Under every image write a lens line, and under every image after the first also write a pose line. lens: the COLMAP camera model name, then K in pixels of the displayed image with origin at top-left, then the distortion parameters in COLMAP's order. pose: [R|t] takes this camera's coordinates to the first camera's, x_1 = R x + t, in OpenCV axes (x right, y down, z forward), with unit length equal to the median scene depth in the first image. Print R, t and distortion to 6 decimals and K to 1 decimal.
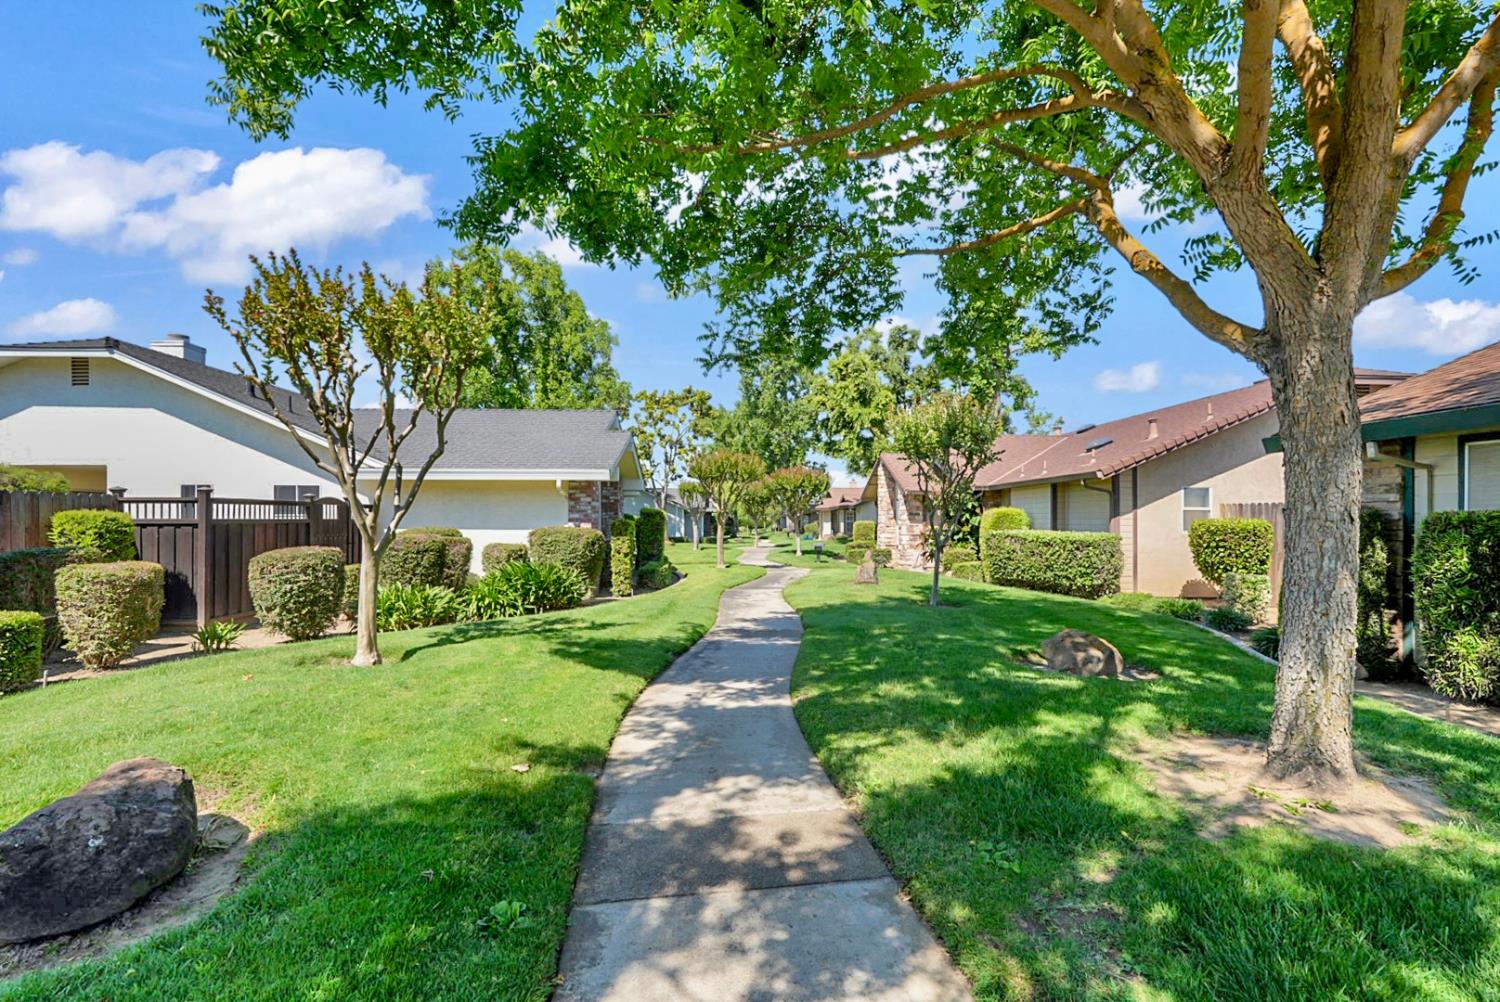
lens RADIAL K [[663.9, 0, 750.0], [0, 663.9, 508.6], [0, 0, 1]] dist [0.002631, 0.000242]
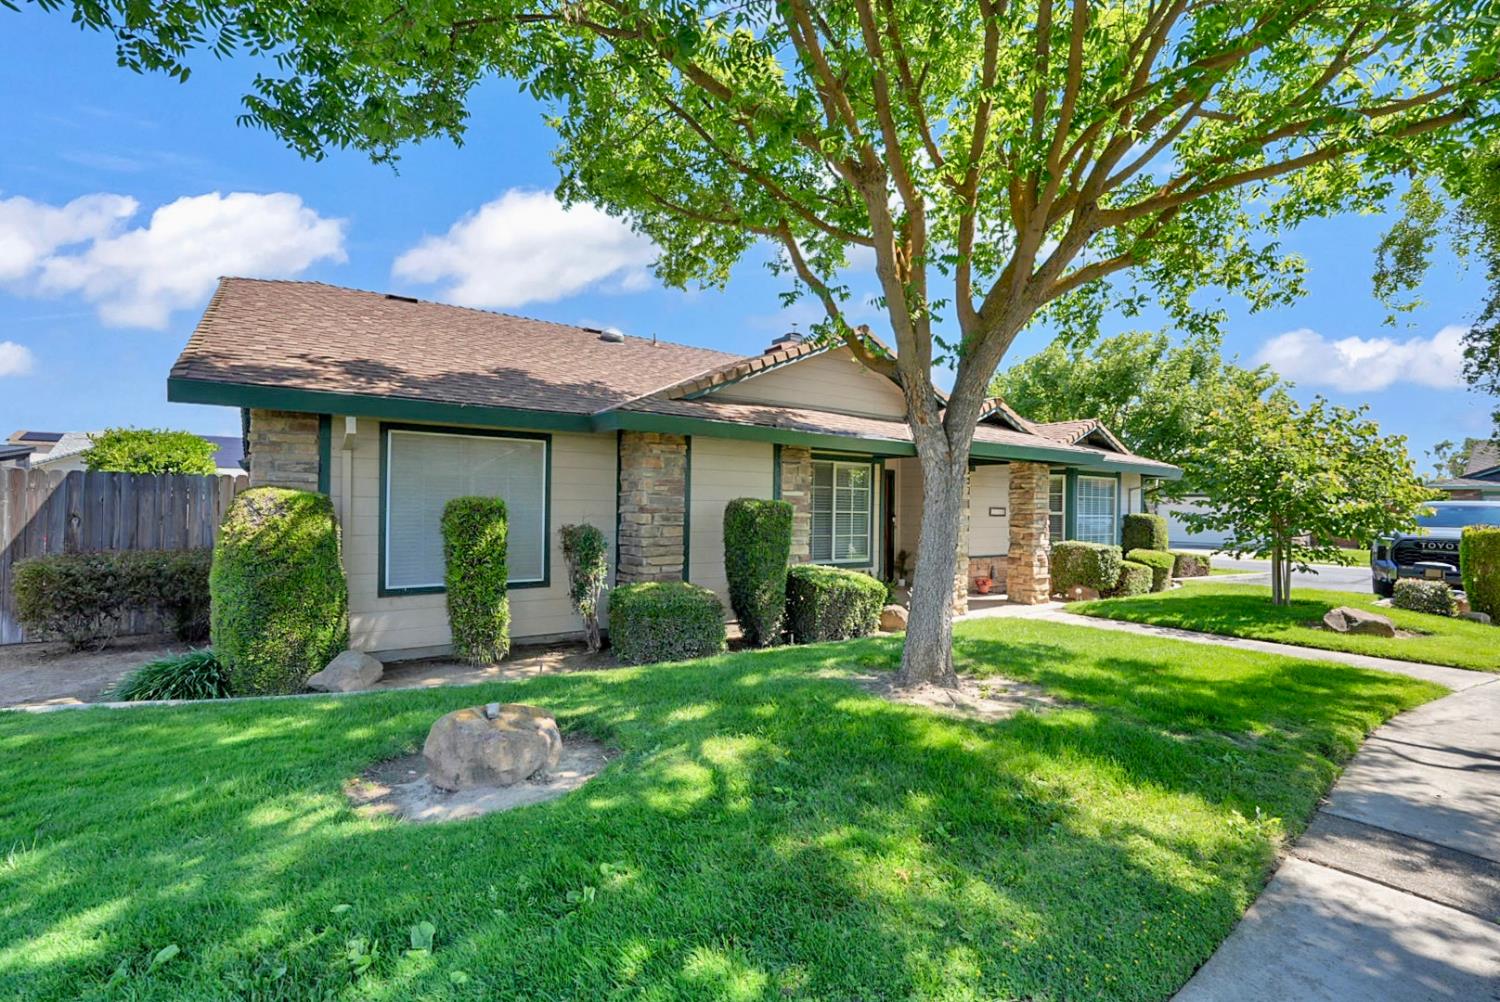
lens RADIAL K [[663.9, 0, 741.5], [0, 663.9, 494.6], [0, 0, 1]] dist [0.002631, 0.000242]
pose [[-0.545191, -0.003752, 0.838303, -0.198939], [-0.029754, 0.999447, -0.014877, 0.004339], [-0.837784, -0.033054, -0.545001, 2.105675]]
